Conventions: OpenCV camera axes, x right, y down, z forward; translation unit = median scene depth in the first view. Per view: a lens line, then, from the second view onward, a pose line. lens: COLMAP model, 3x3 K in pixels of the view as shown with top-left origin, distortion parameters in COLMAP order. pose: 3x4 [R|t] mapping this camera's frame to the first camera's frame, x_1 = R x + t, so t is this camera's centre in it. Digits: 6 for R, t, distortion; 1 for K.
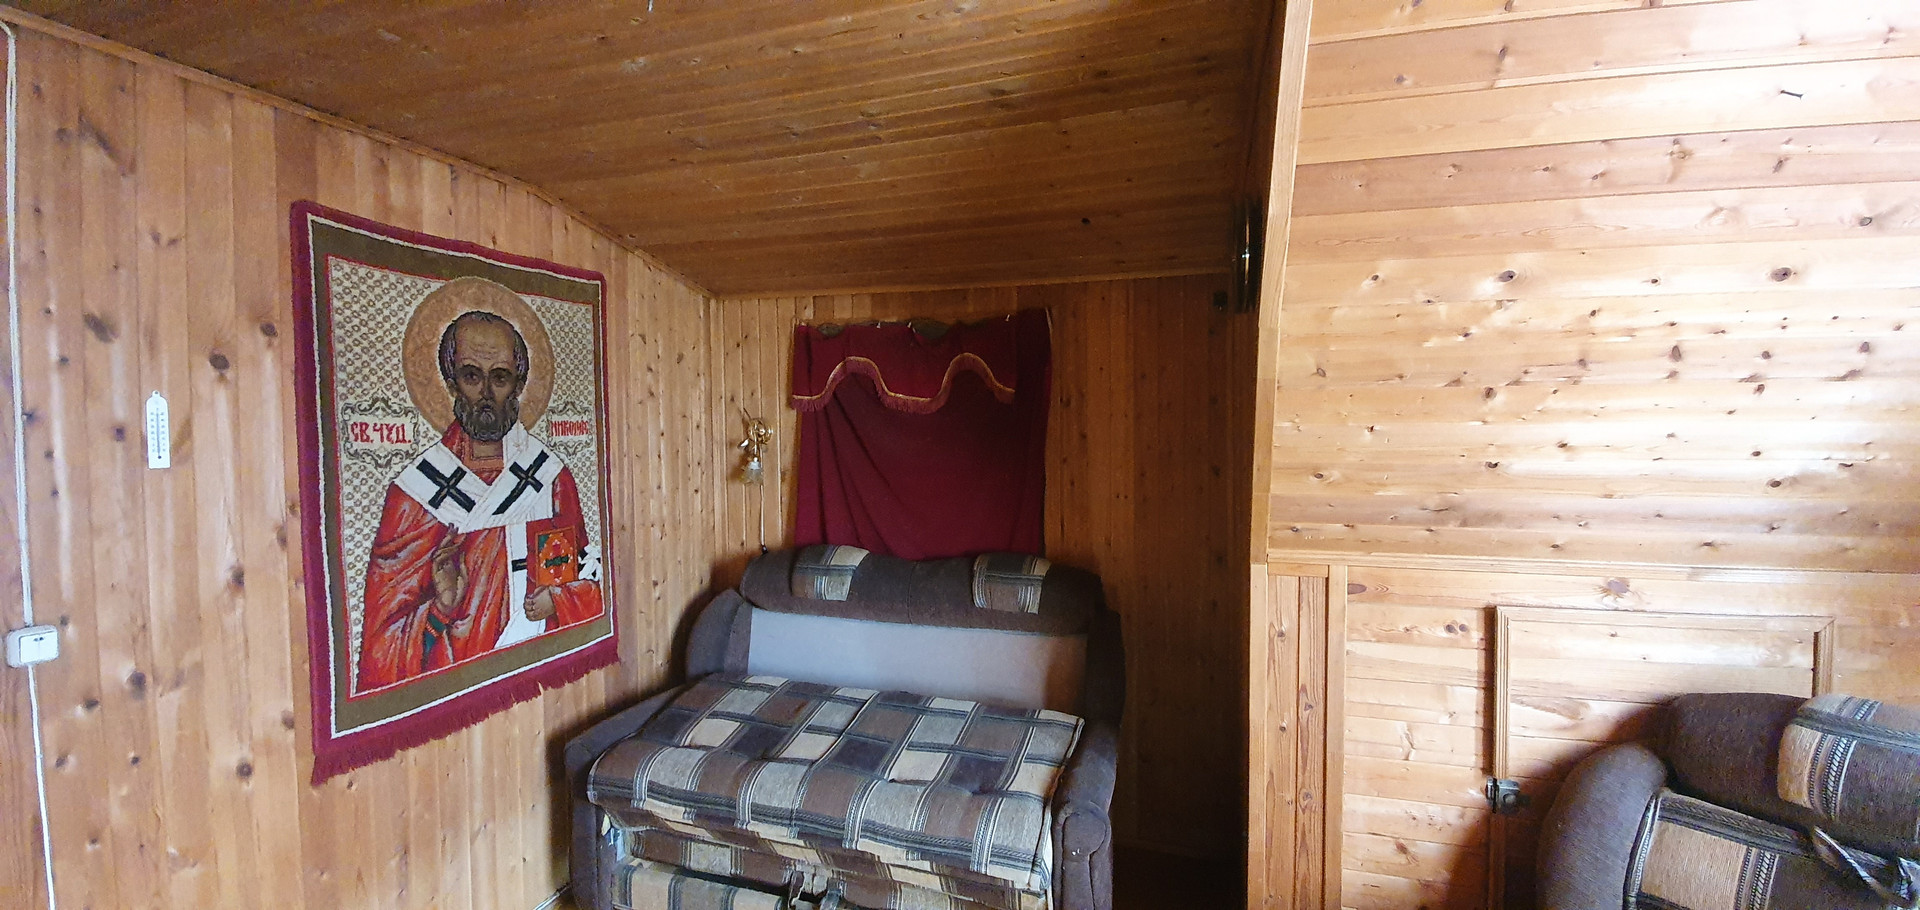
lens RADIAL K [[761.3, 0, 960.0], [0, 761.3, 455.0], [0, 0, 1]] dist [0.001098, -0.013984]
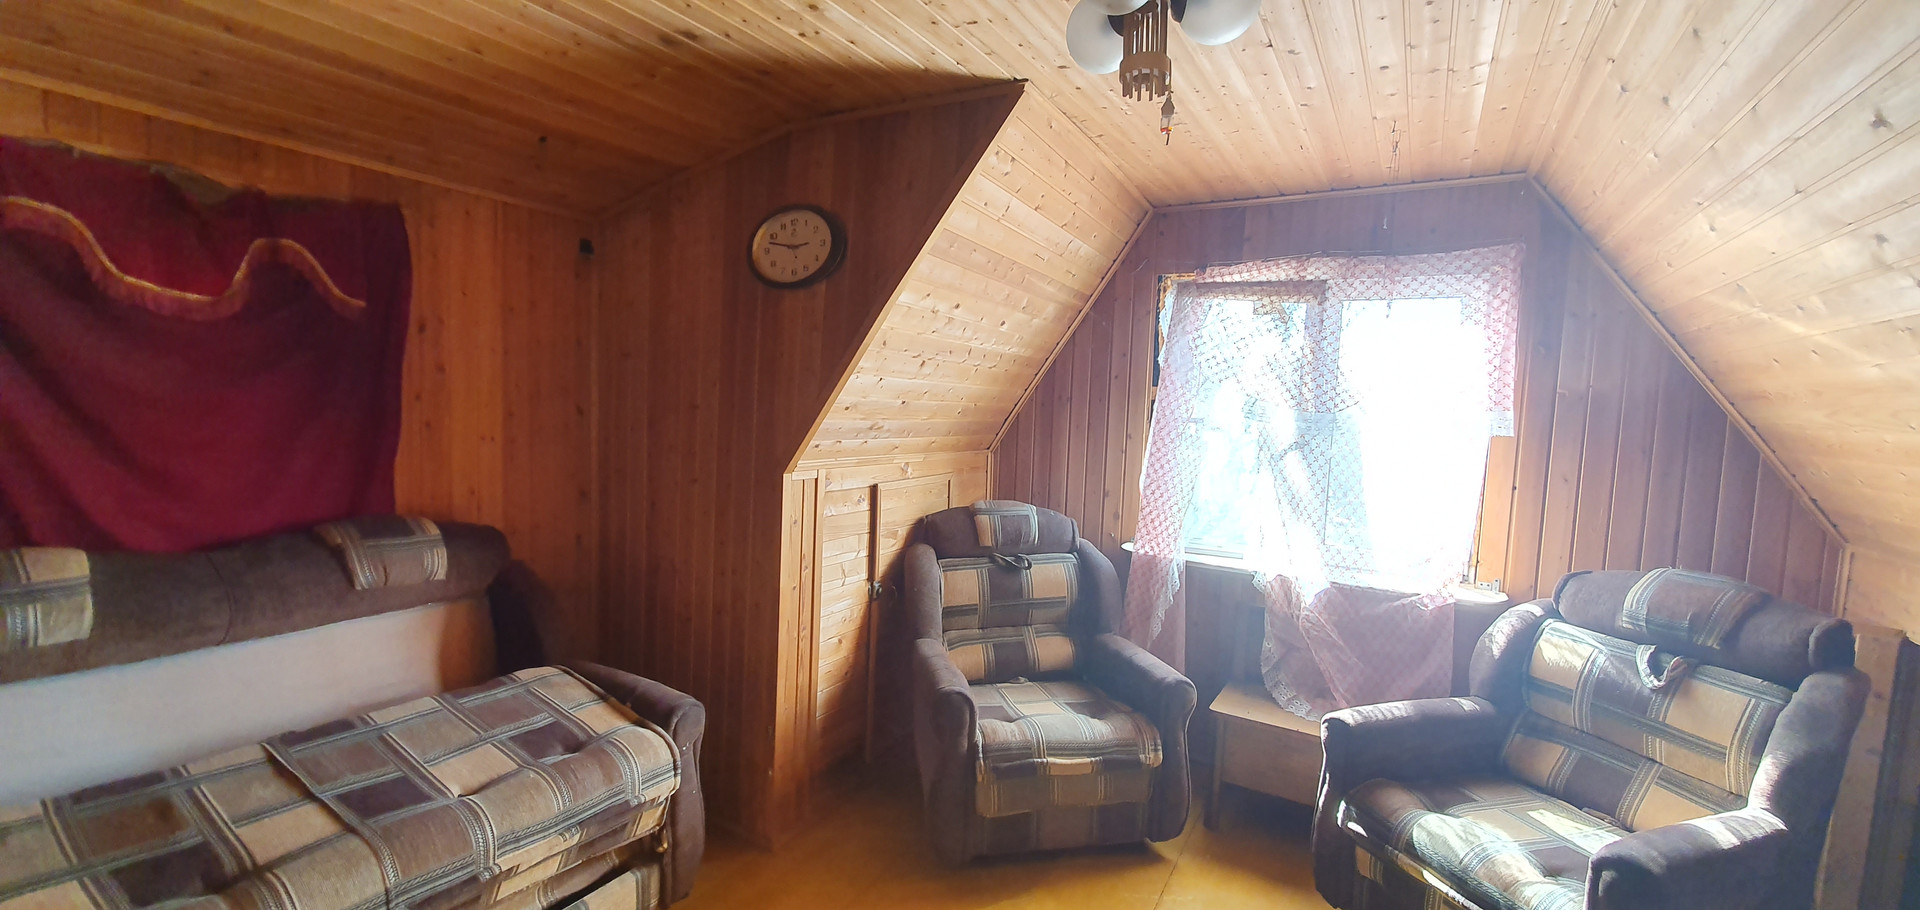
lens RADIAL K [[761.3, 0, 960.0], [0, 761.3, 455.0], [0, 0, 1]] dist [0.001098, -0.013984]
pose [[0.199857, -0.050730, 0.978511, -0.598132], [-0.010294, 0.998495, 0.053868, 0.020505], [-0.979771, -0.020839, 0.199034, 0.278250]]
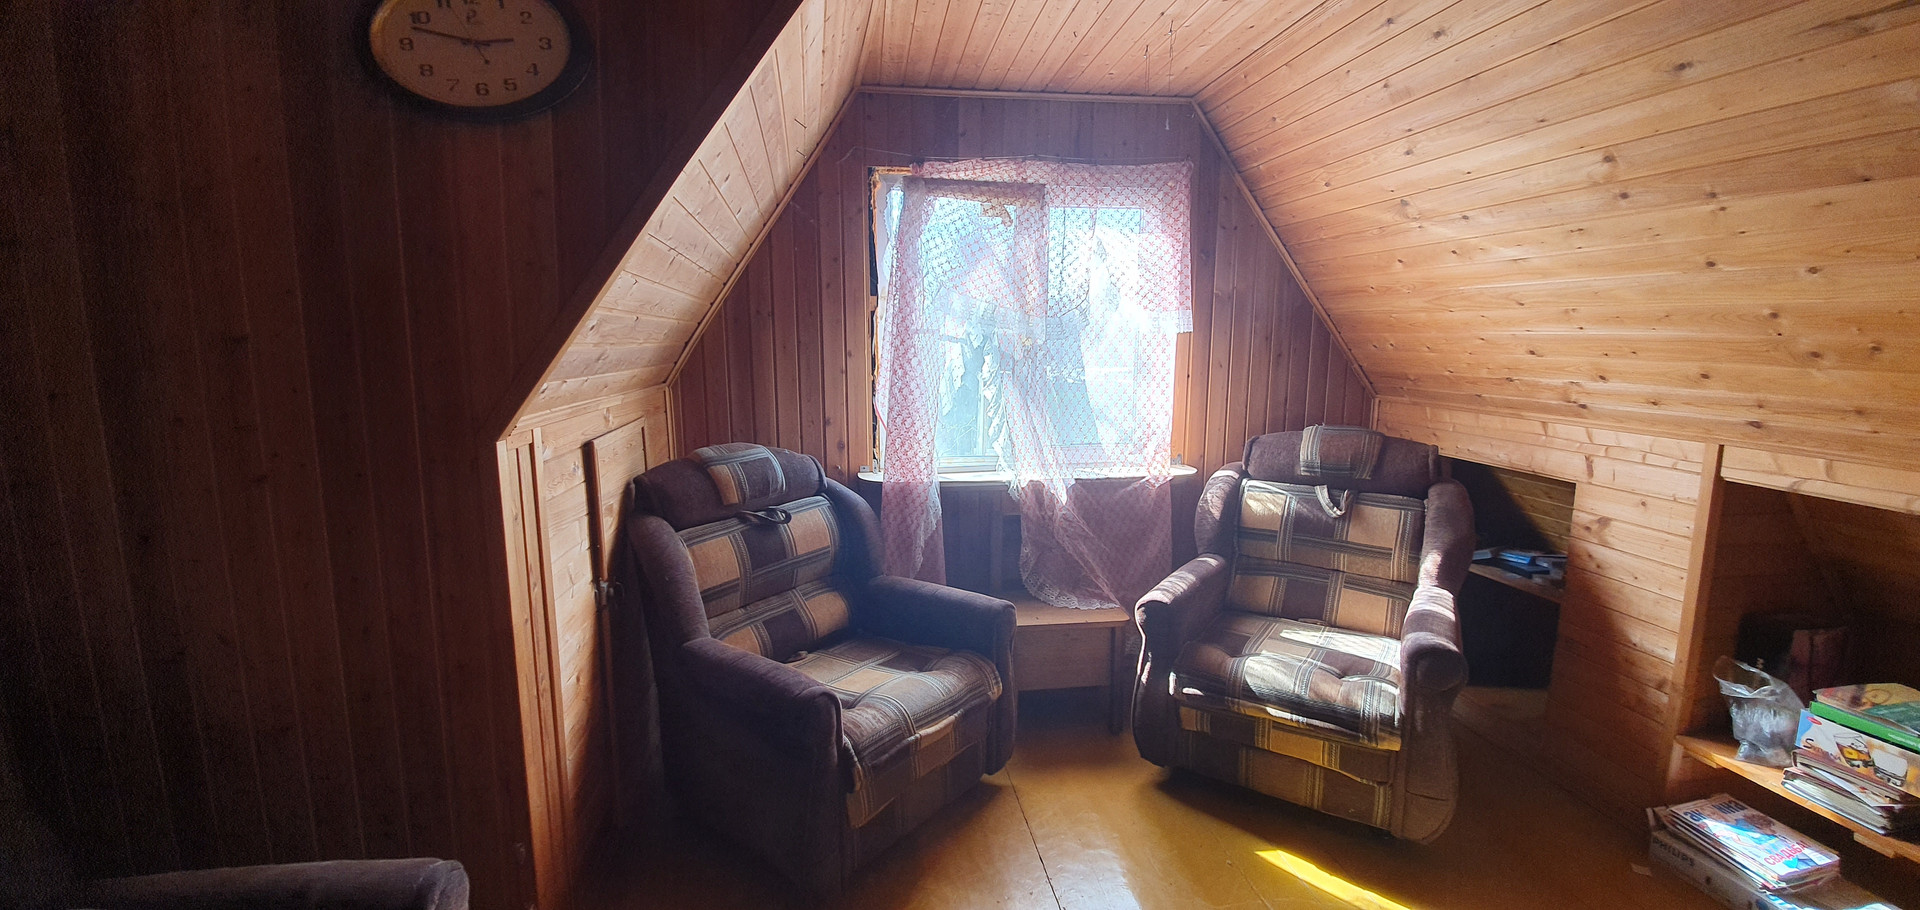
lens RADIAL K [[765.0, 0, 960.0], [0, 765.0, 455.0], [0, 0, 1]] dist [-0.000214, 0.000025]
pose [[-0.454208, -0.123667, 0.882271, -0.384269], [0.037641, 0.986771, 0.157692, 0.030195], [-0.890100, 0.104834, -0.443545, 0.618743]]
